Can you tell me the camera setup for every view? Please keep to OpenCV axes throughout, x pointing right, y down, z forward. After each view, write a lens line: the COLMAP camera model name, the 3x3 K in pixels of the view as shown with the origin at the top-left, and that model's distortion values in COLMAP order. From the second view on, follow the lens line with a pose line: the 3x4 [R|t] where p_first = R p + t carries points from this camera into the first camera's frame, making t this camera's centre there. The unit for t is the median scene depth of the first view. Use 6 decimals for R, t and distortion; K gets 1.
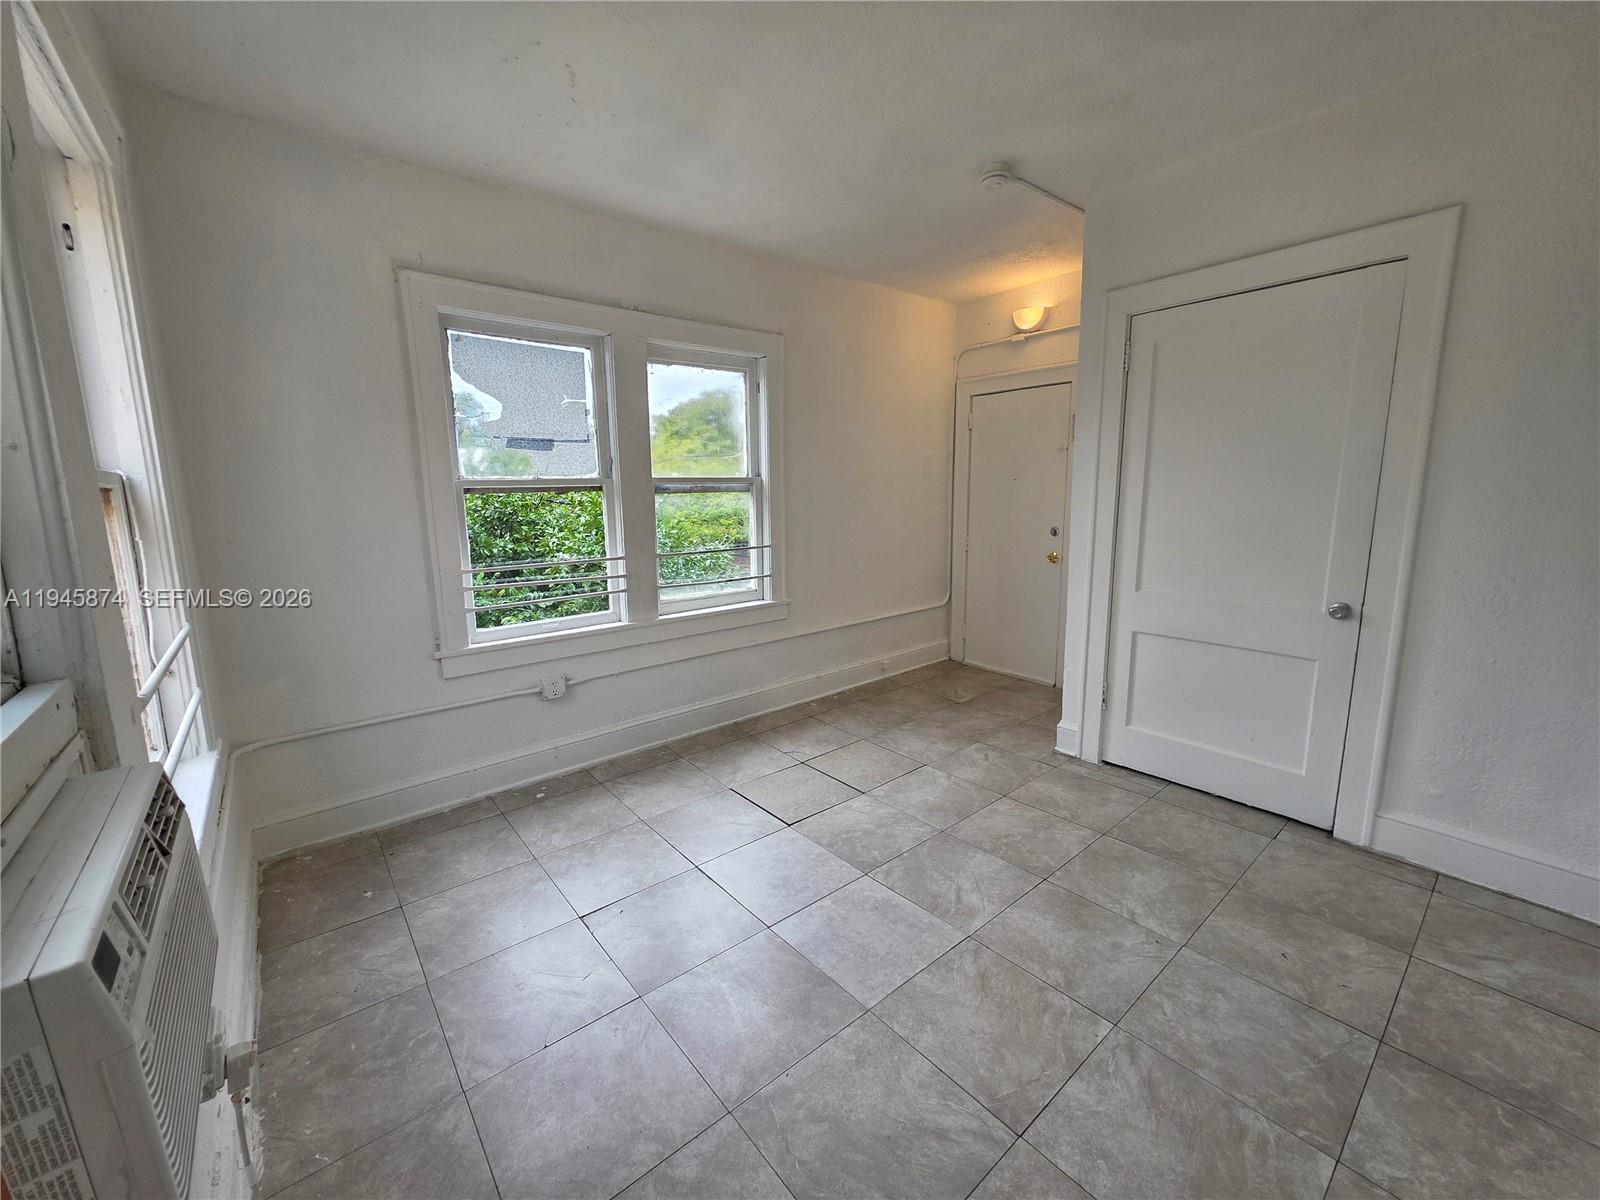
lens RADIAL K [[639.7, 0, 795.9], [0, 639.7, 593.5], [0, 0, 1]] dist [0.001703, -0.000259]
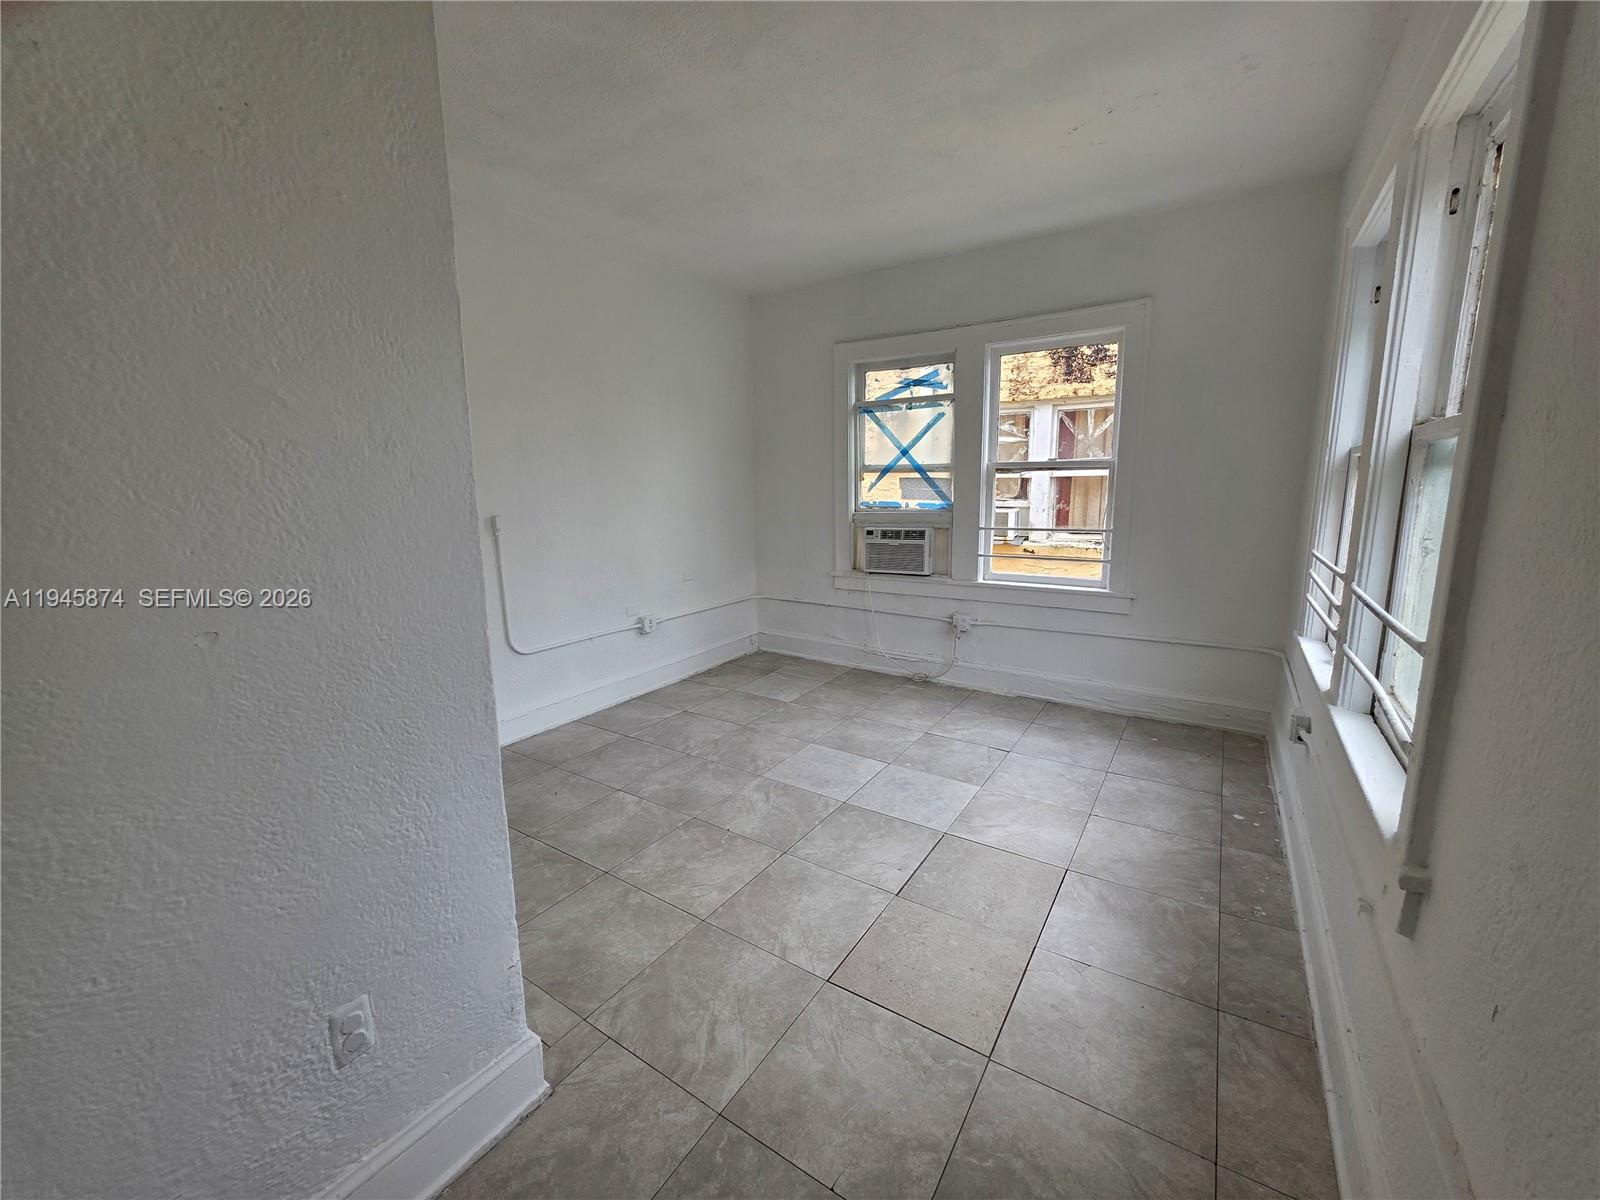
lens RADIAL K [[640.0, 0, 801.2], [0, 640.0, 590.0], [0, 0, 1]] dist [0.000160, -0.000086]
pose [[-0.954834, 0.075086, -0.287495, 0.437625], [-0.021363, 0.947694, 0.318463, -0.266111], [0.296370, 0.310221, -0.903287, 1.701308]]
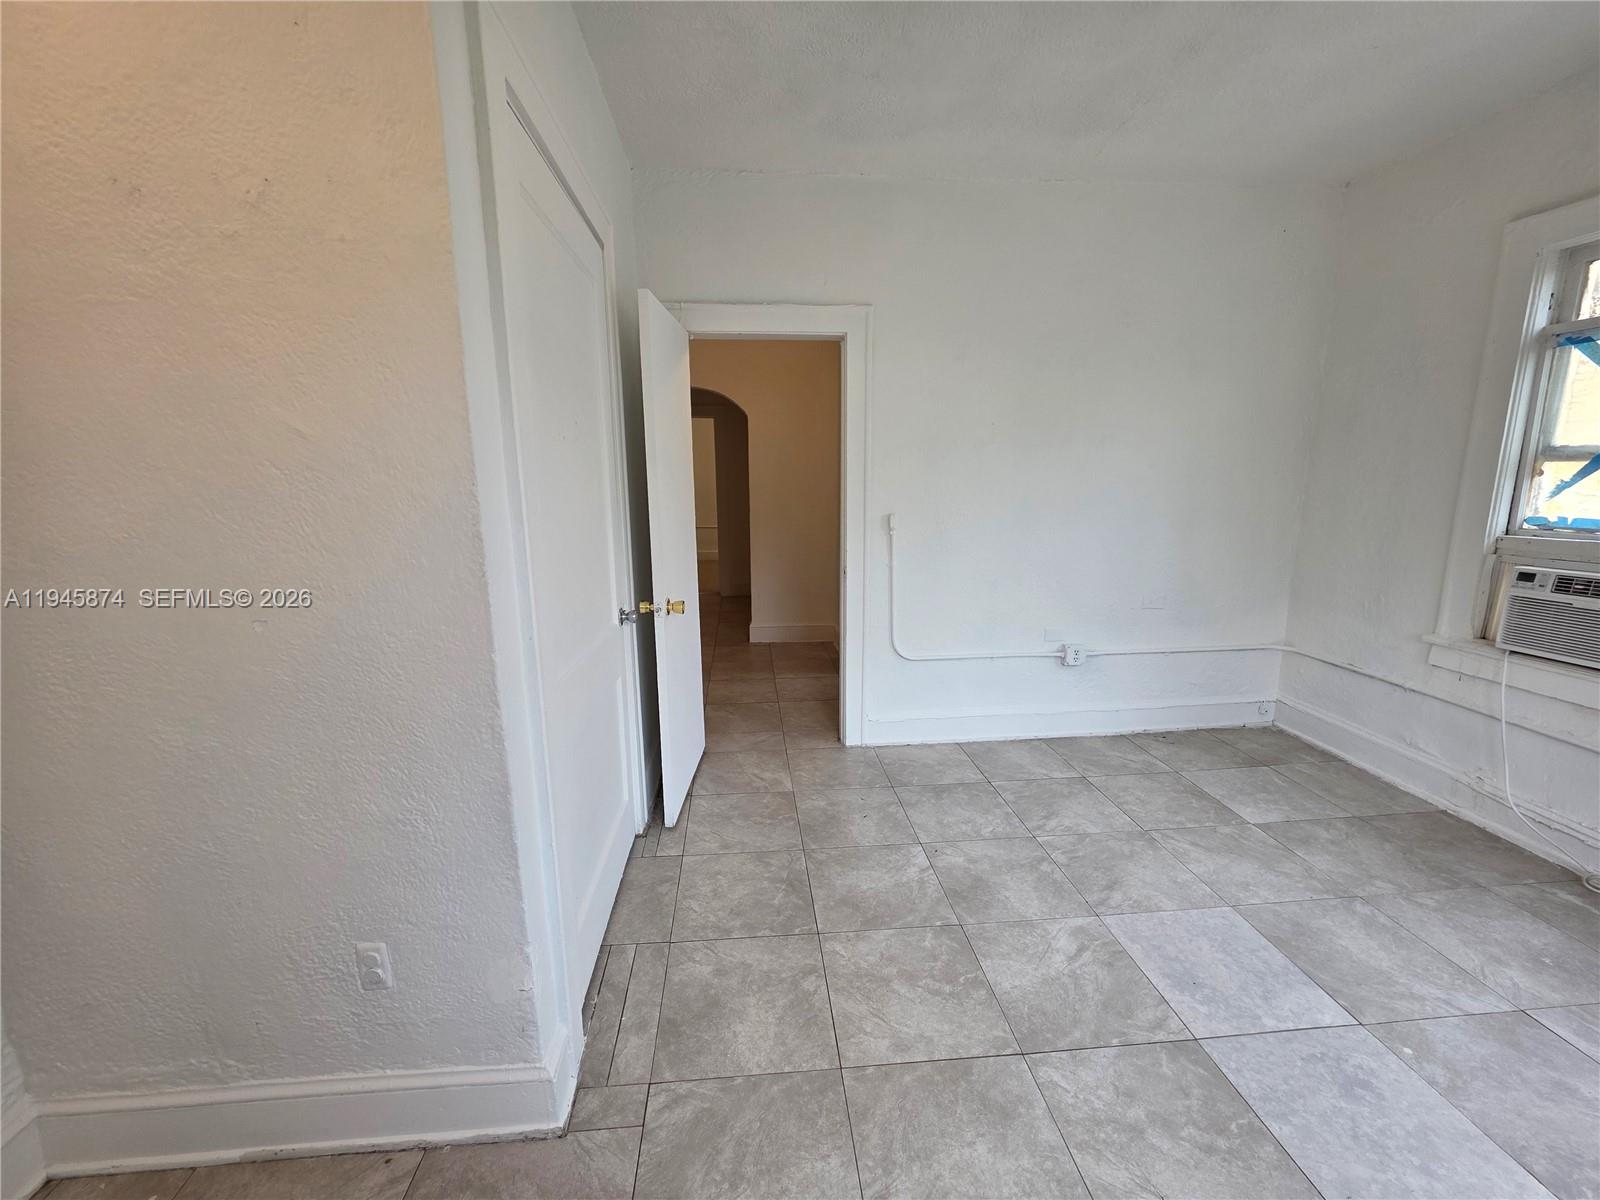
lens RADIAL K [[639.7, 0, 795.9], [0, 639.7, 593.5], [0, 0, 1]] dist [0.001703, -0.000259]
pose [[-0.821820, -0.079584, 0.564162, 0.100419], [0.115176, 0.946547, 0.301303, -0.237057], [-0.557984, 0.312595, -0.768725, 1.437242]]
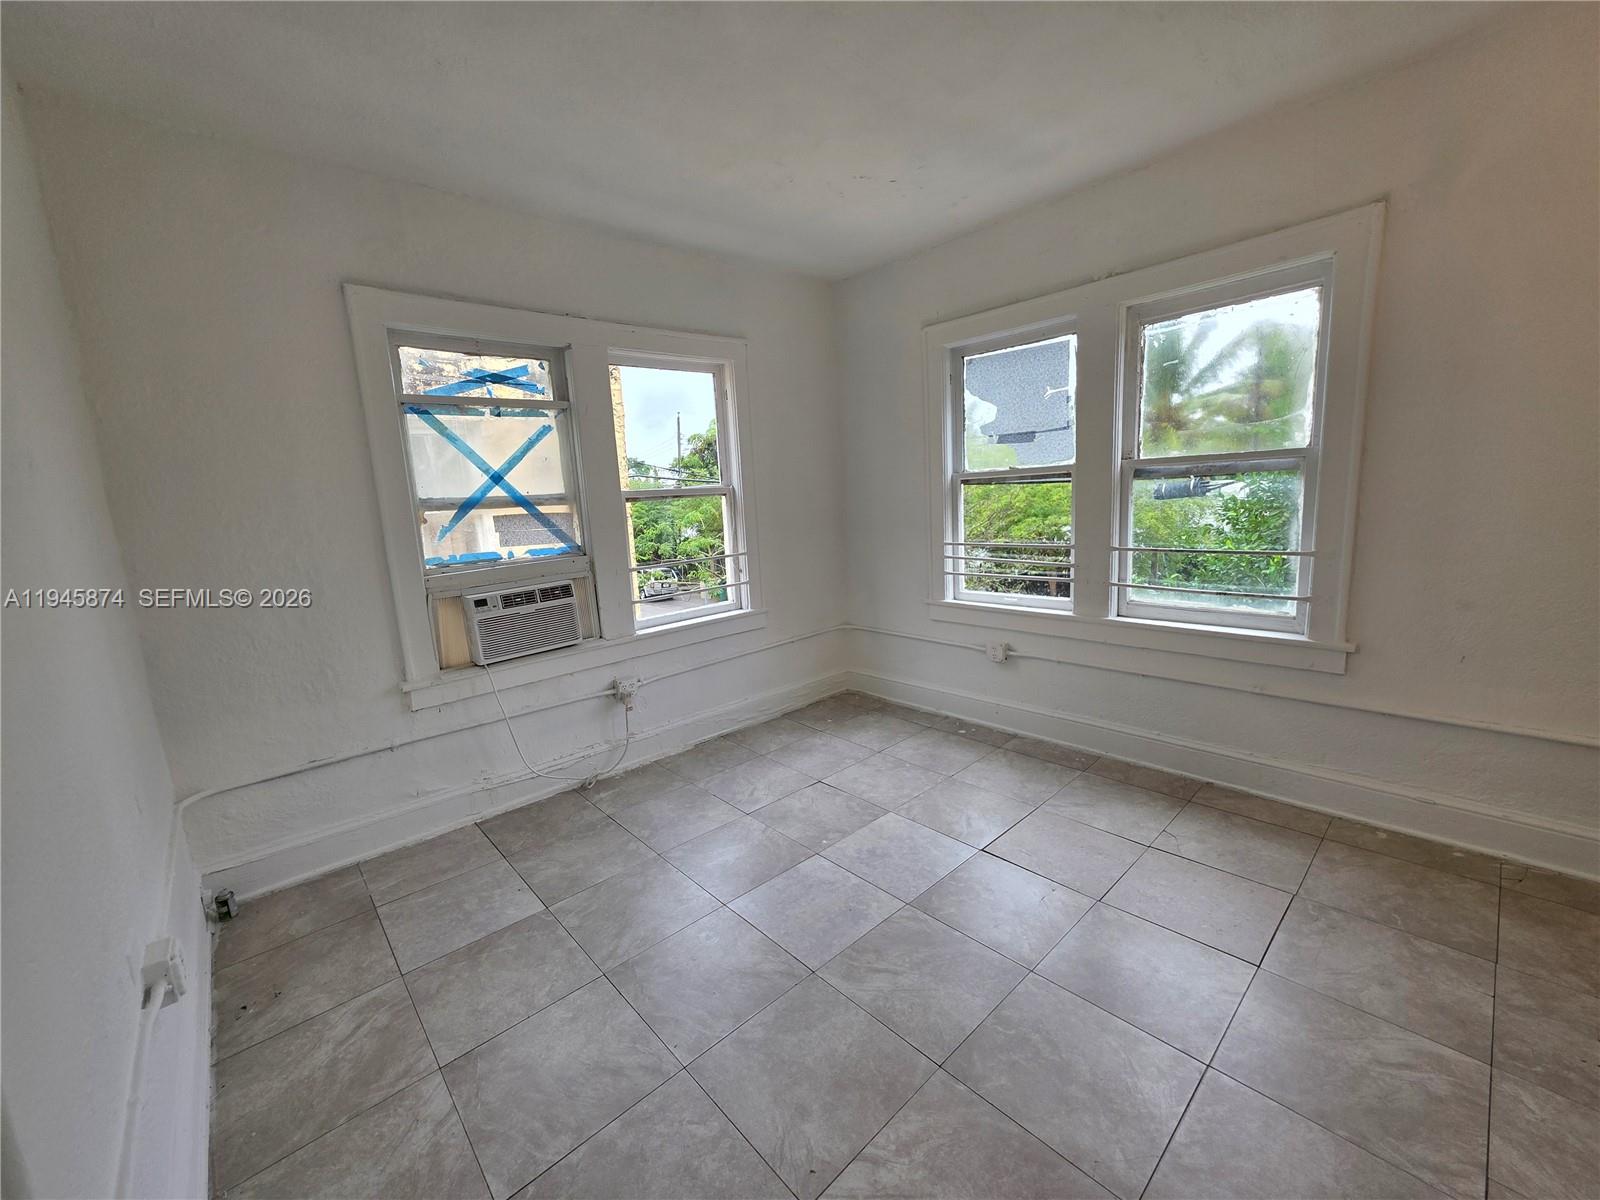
lens RADIAL K [[639.7, 0, 795.9], [0, 639.7, 593.5], [0, 0, 1]] dist [0.001703, -0.000259]
pose [[0.047247, 0.171712, -0.984014, 0.839689], [-0.106255, 0.980388, 0.165978, -0.127253], [0.993216, 0.096715, 0.064565, 0.652940]]
